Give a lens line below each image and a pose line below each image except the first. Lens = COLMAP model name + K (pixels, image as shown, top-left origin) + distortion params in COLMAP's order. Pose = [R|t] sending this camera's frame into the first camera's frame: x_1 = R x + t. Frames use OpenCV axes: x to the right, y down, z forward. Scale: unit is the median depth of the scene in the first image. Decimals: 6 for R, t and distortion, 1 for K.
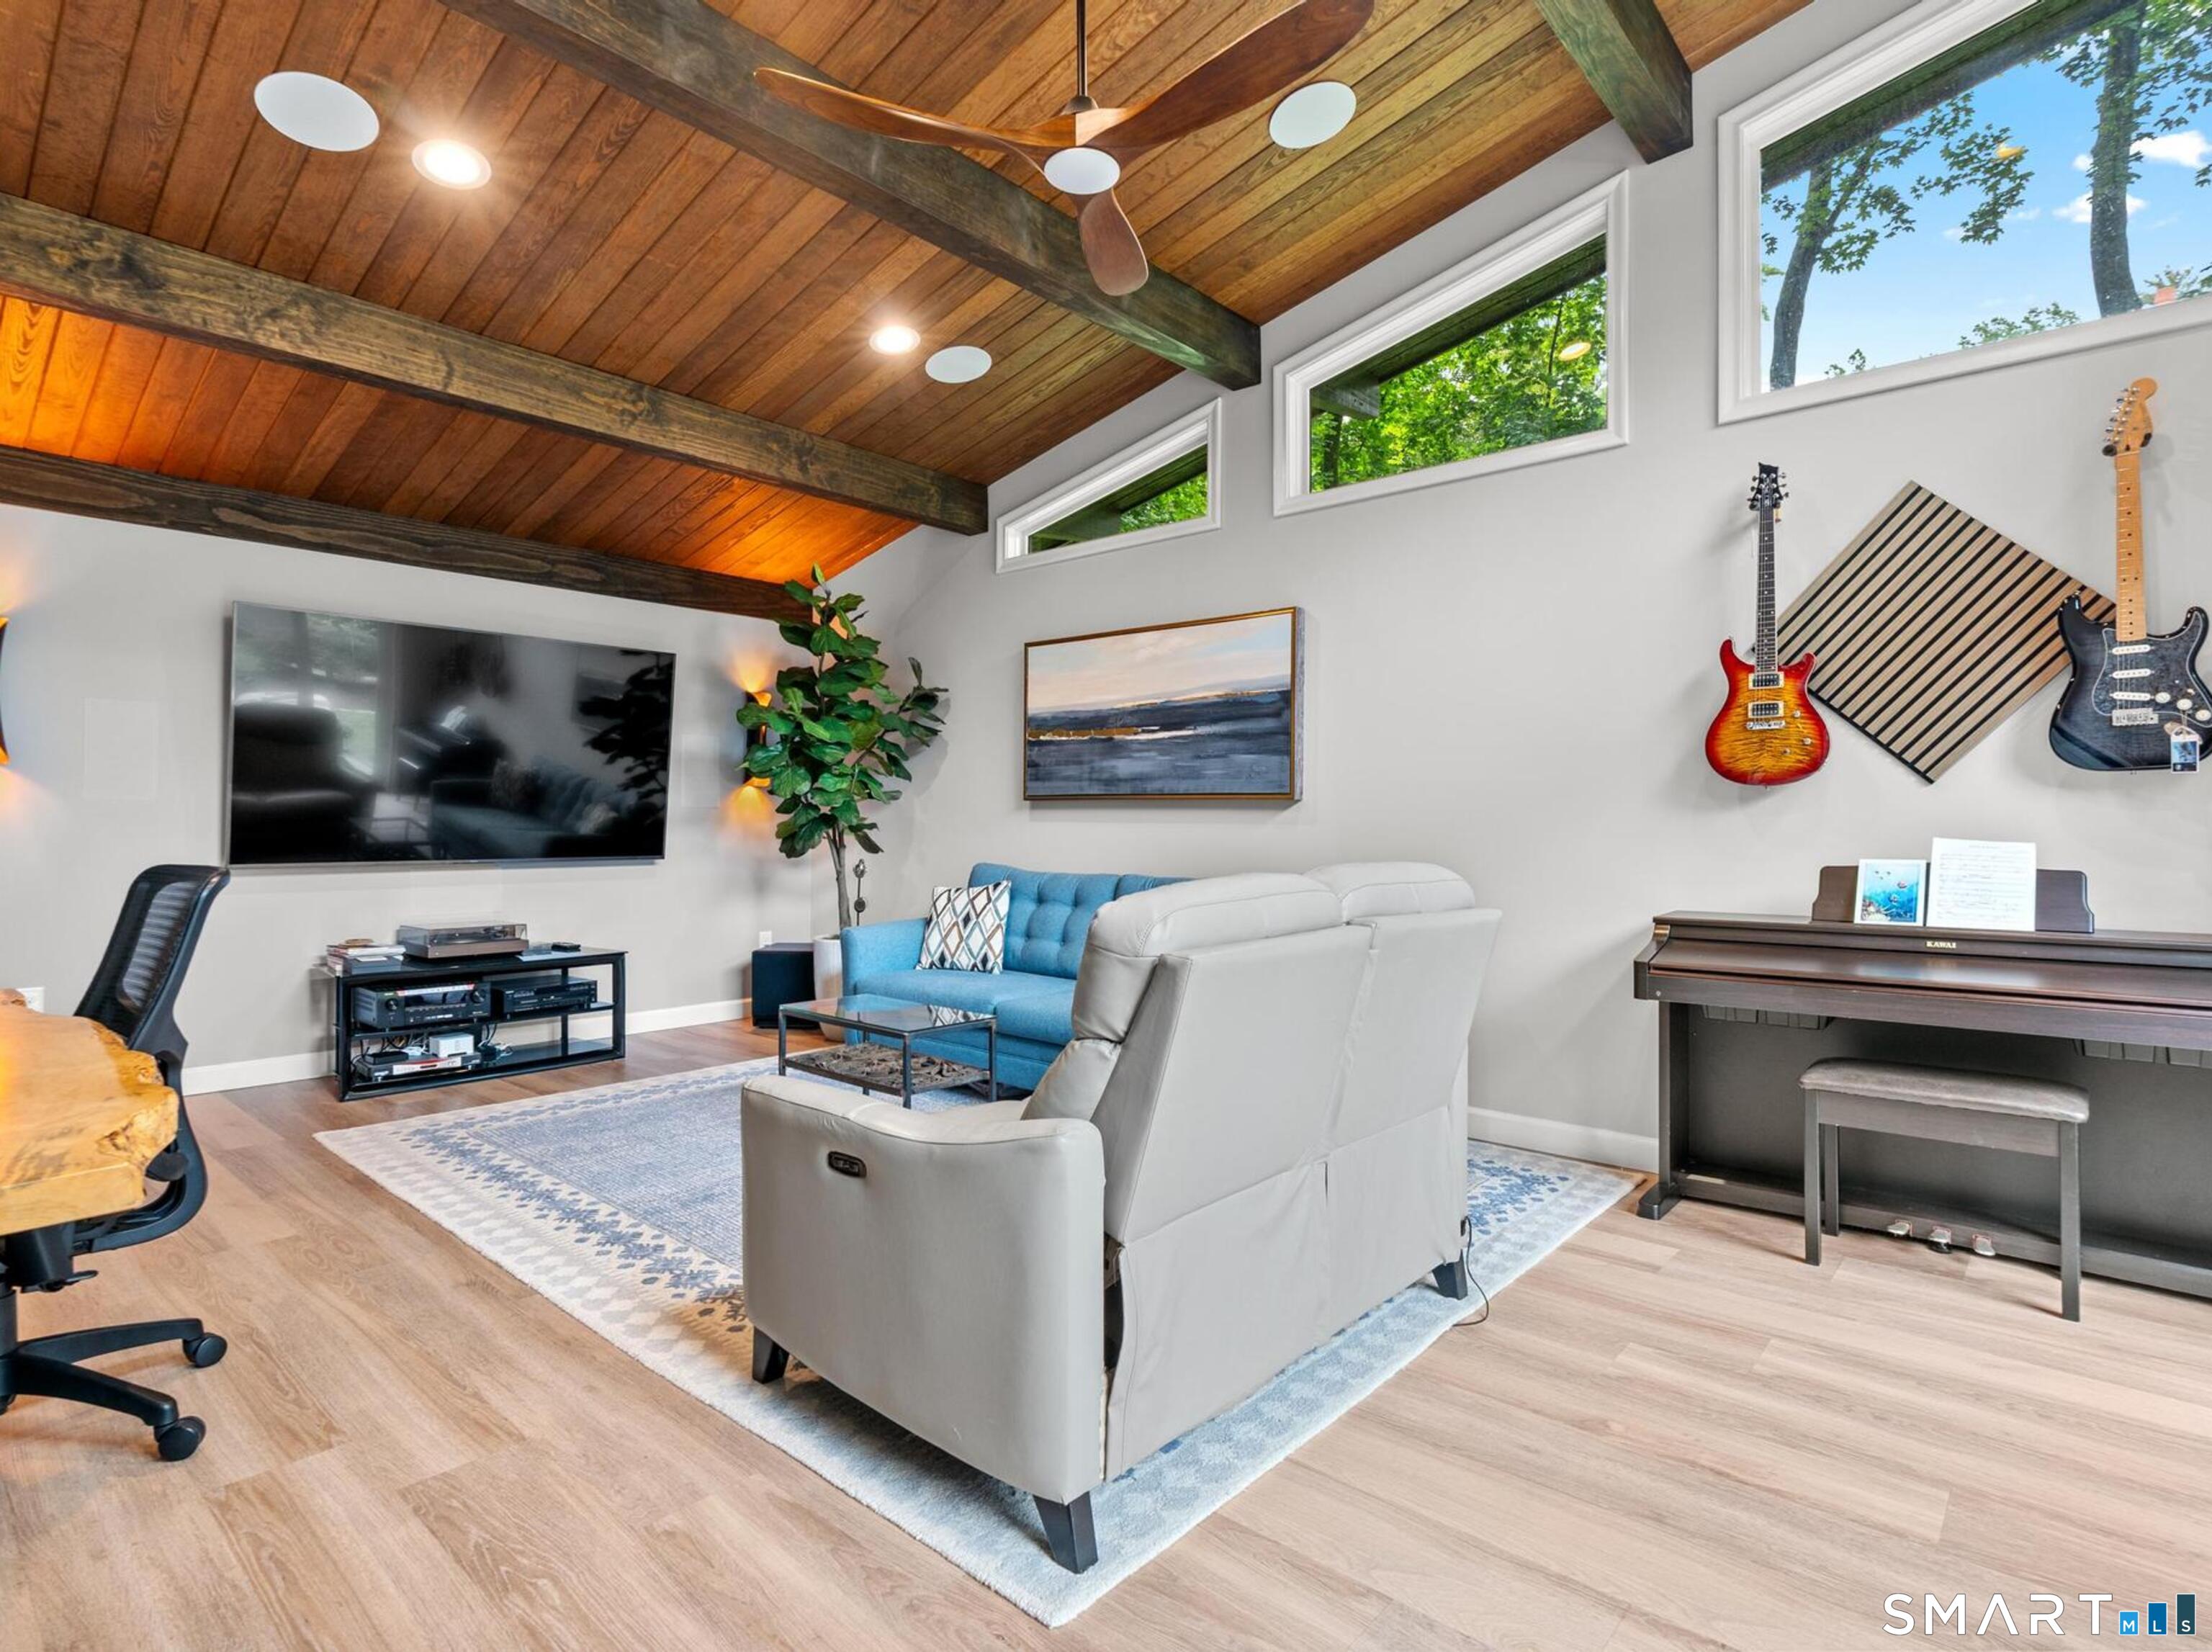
lens RADIAL K [[1141.2, 0, 1097.4], [0, 1141.2, 819.5], [0, 0, 1]] dist [-0.006847, 0.001805]
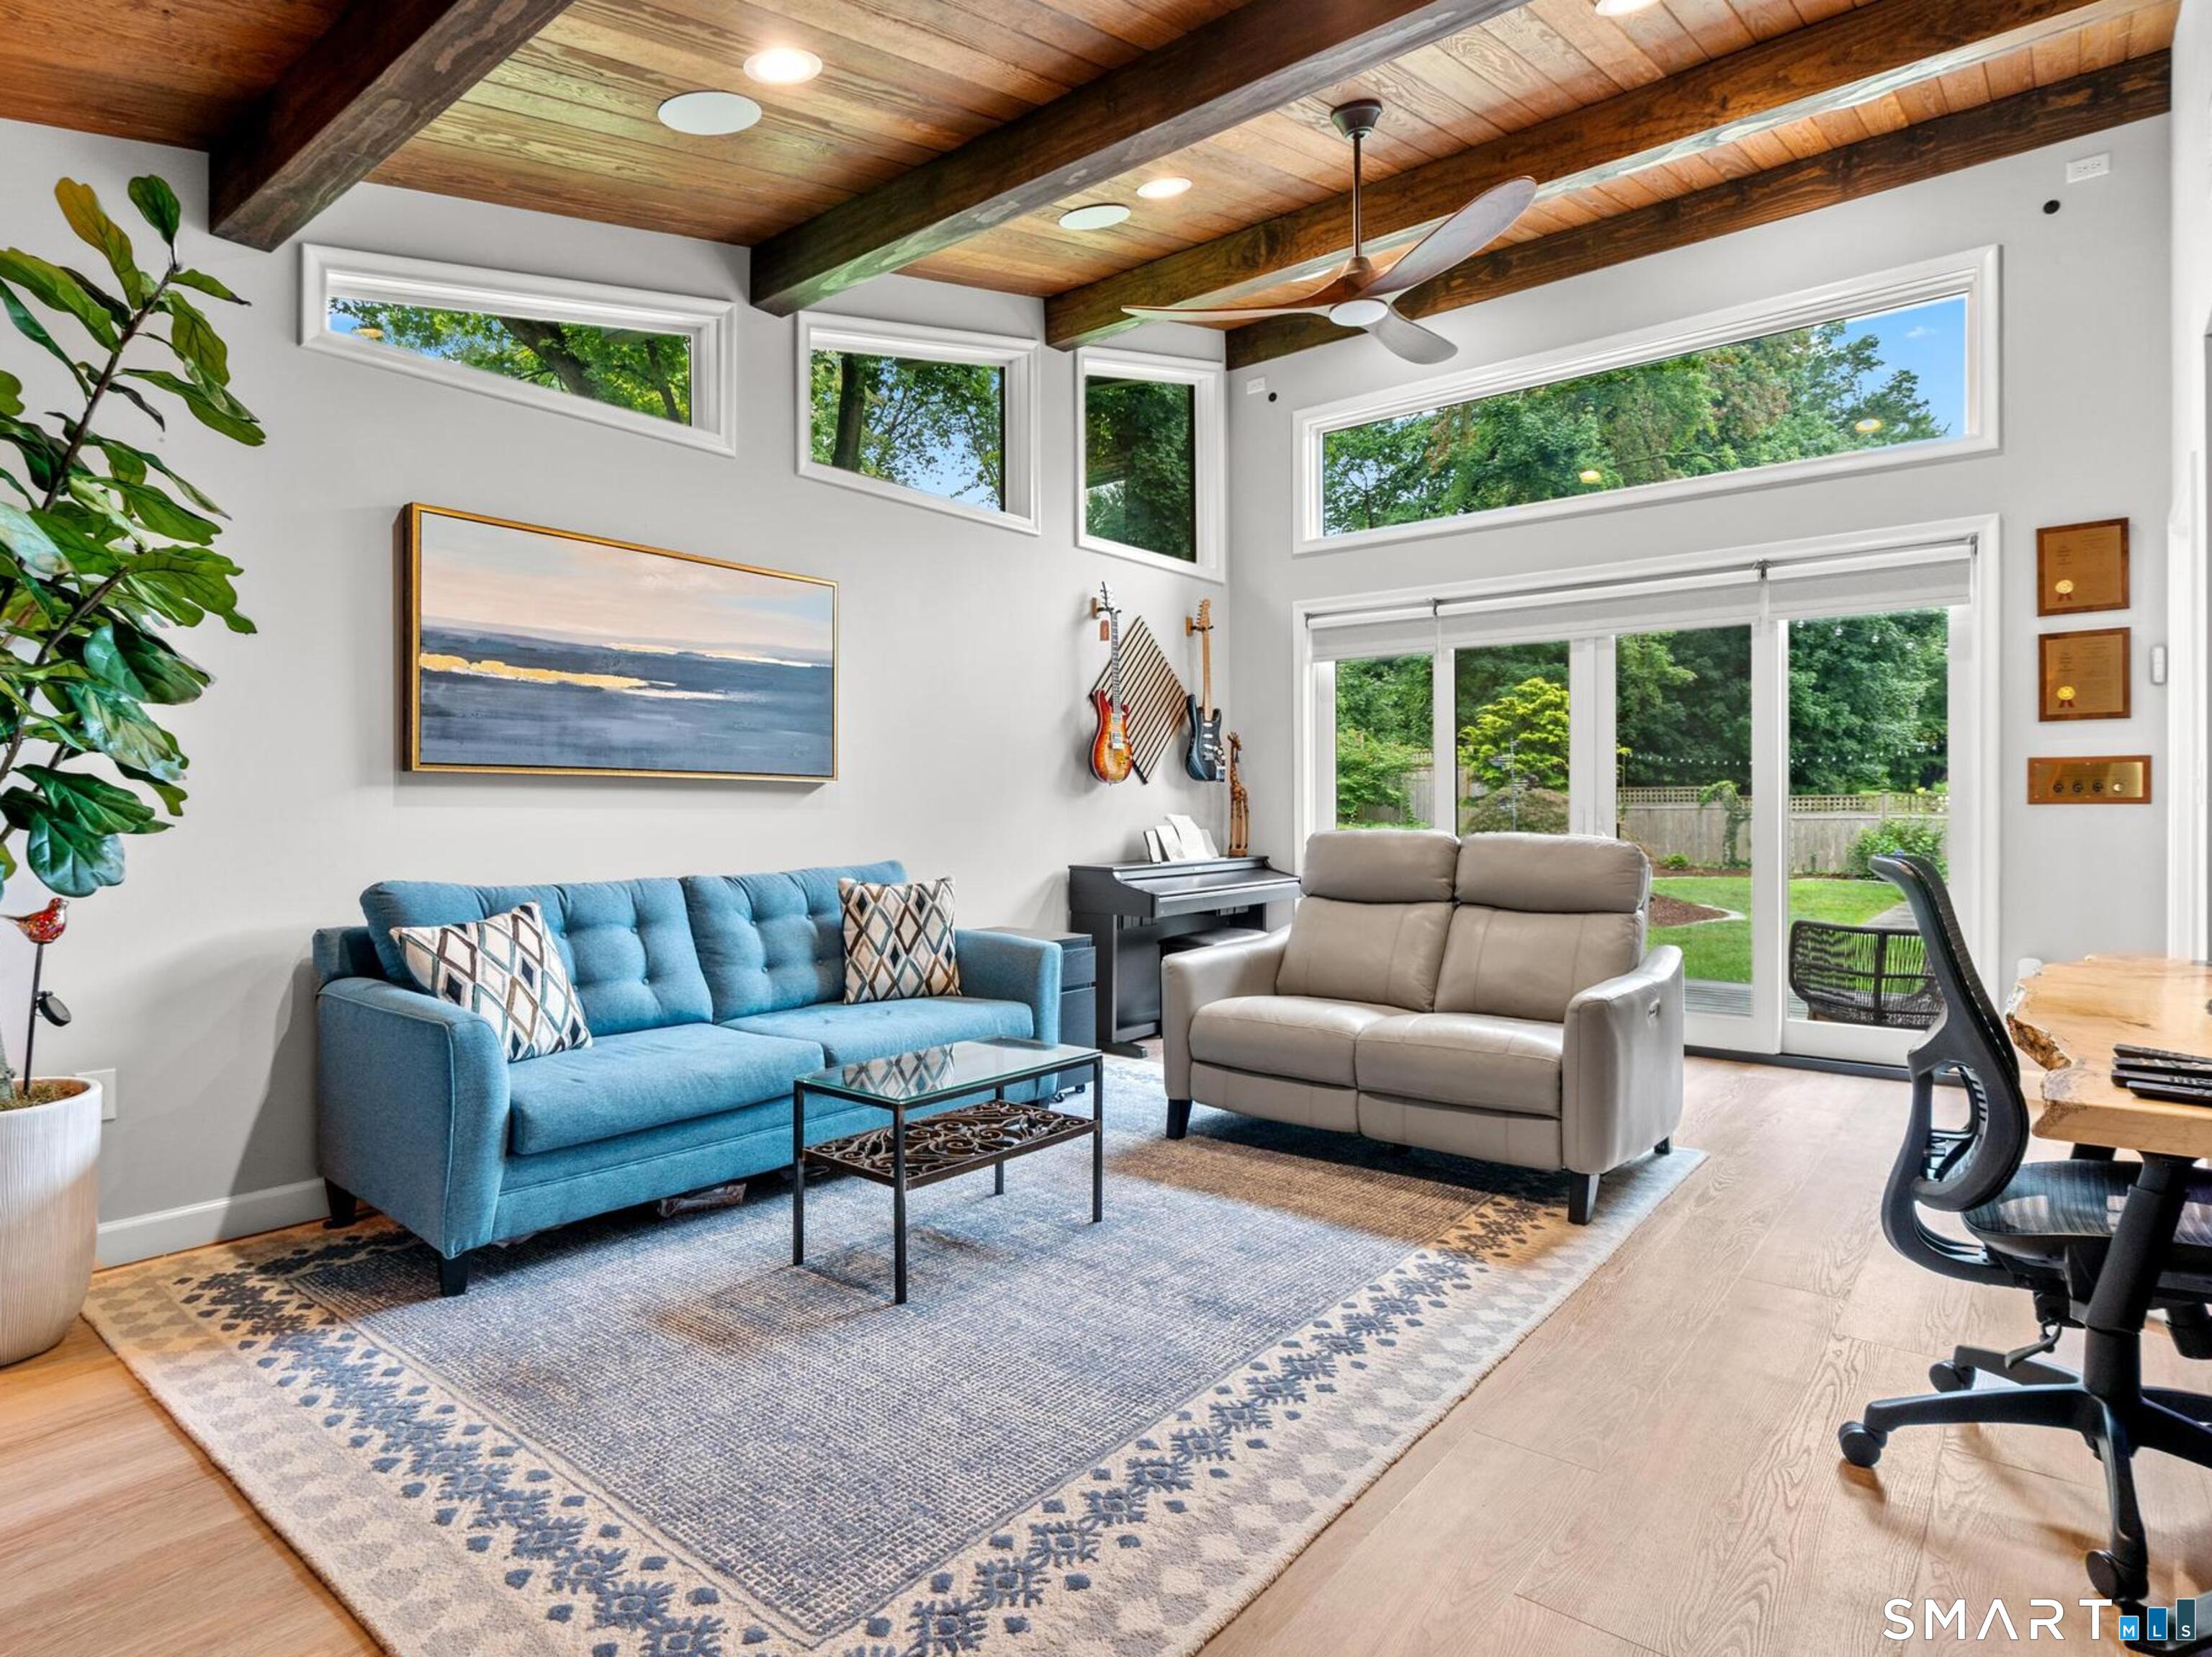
lens RADIAL K [[1201.2, 0, 1091.6], [0, 1201.2, 814.7], [0, 0, 1]] dist [-0.018123, 0.000641]
pose [[-0.043201, -0.007616, 0.999037, -1.114333], [-0.000454, 0.999971, 0.007604, 0.001526], [-0.999066, -0.000125, -0.043203, 1.095101]]
